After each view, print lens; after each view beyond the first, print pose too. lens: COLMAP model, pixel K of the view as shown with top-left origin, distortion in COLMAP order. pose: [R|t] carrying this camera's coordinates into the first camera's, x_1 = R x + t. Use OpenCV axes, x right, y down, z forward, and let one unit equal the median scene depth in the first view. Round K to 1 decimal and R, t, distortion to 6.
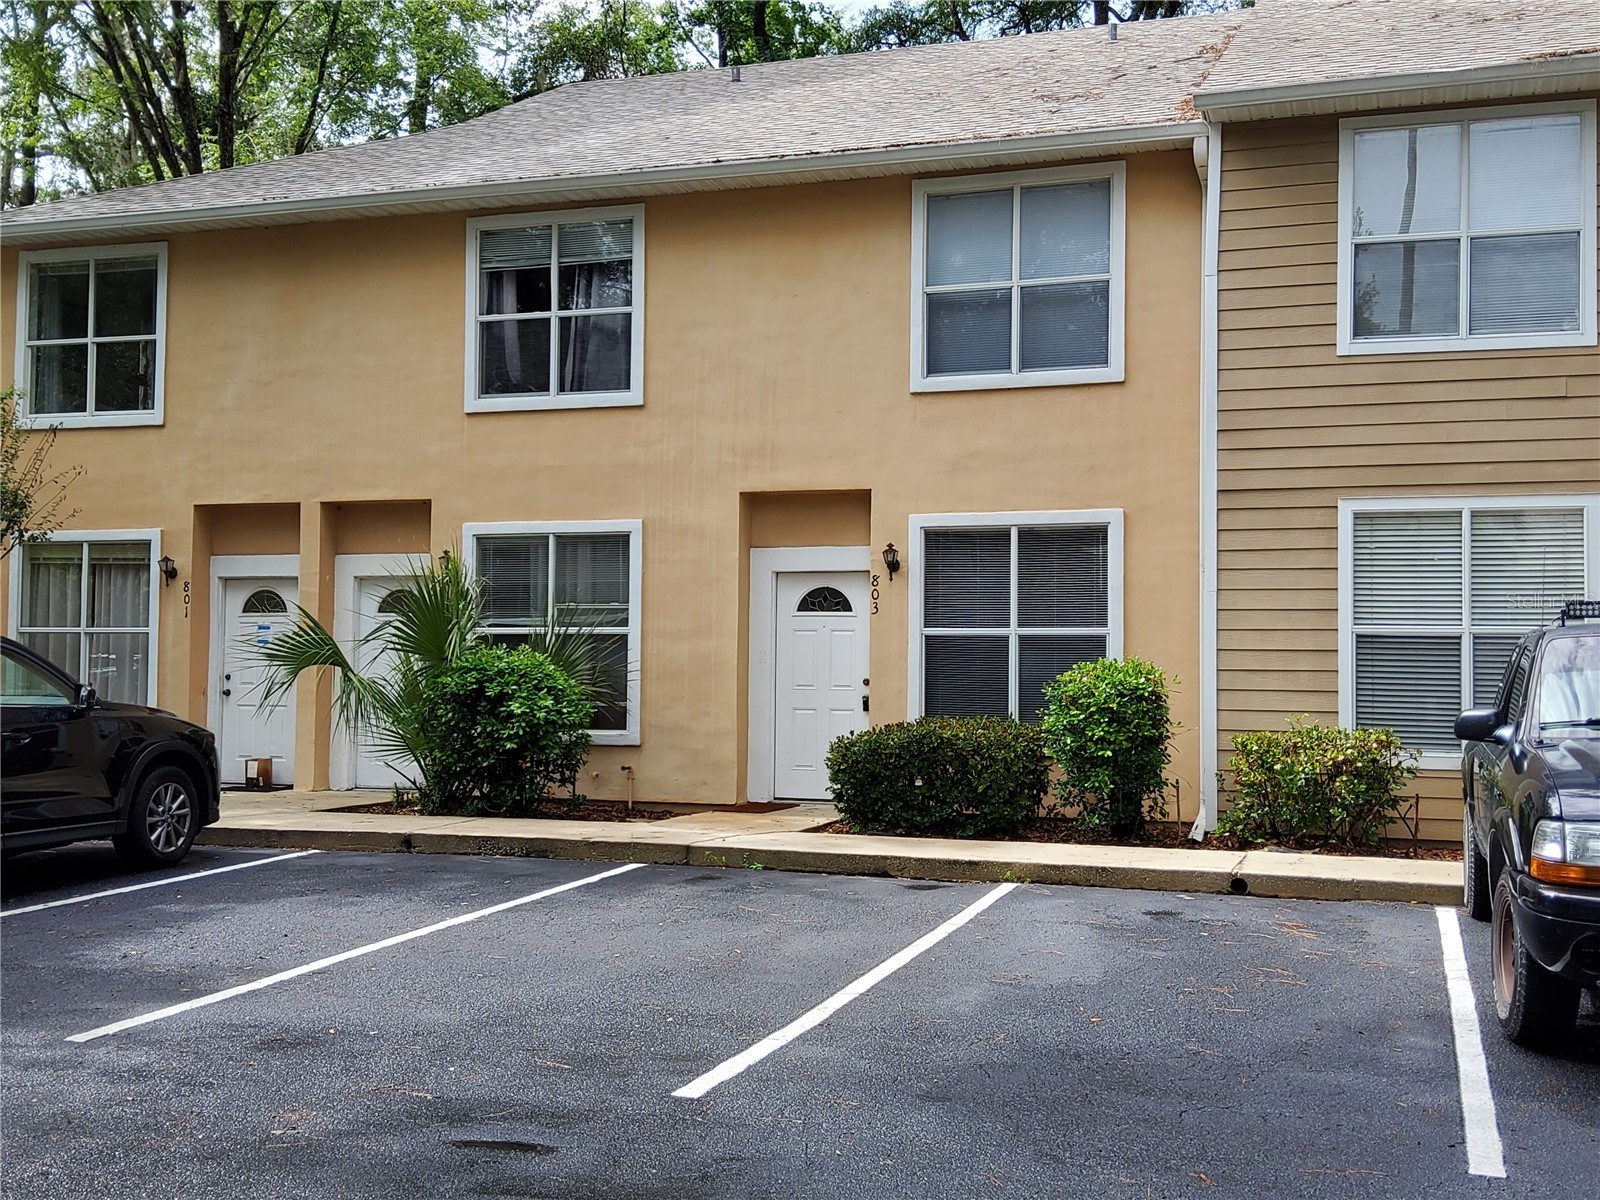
lens RADIAL K [[1702.4, 0, 800.0], [0, 1702.4, 600.0], [0, 0, 1]] dist [0.205157, -0.554946]
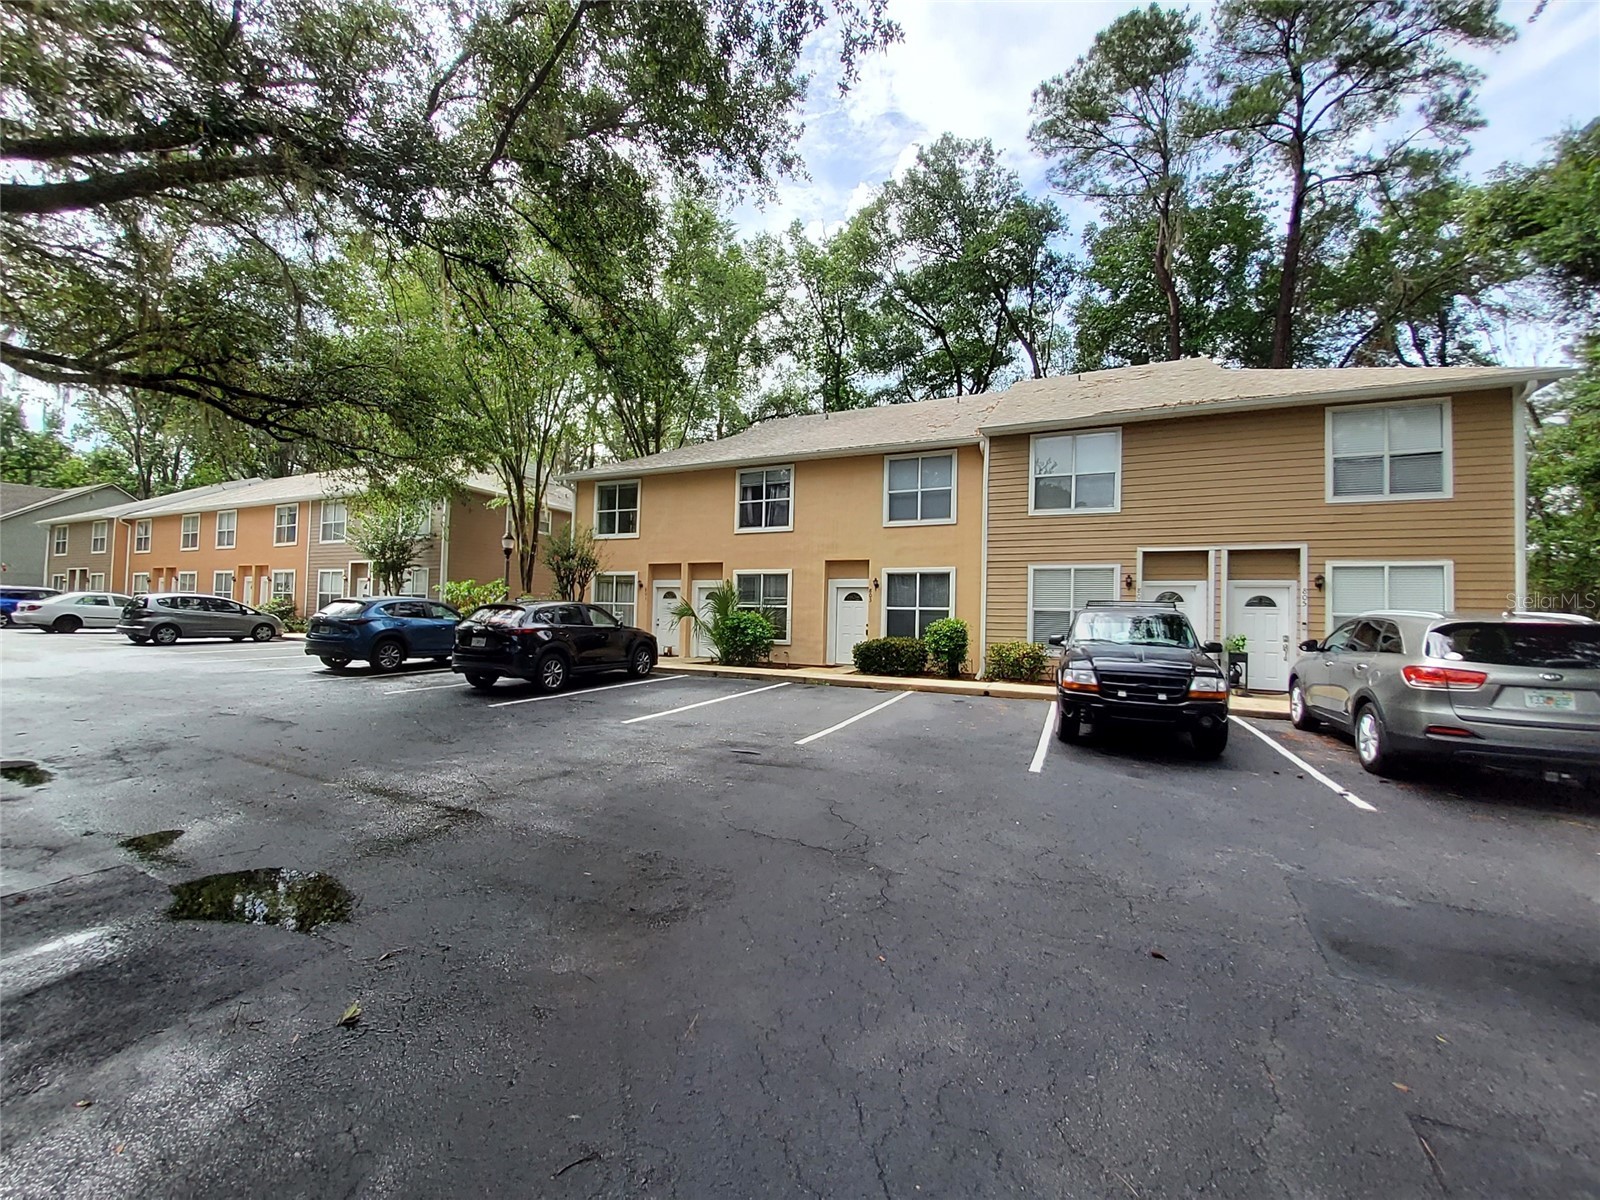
lens RADIAL K [[643.0, 0, 789.7], [0, 643.0, 601.8], [0, 0, 1]] dist [0.009524, -0.008877]
pose [[0.994626, 0.011633, -0.102876, 0.020337], [-0.010545, 0.999883, 0.011111, -0.002744], [0.102993, -0.009967, 0.994632, -0.121679]]
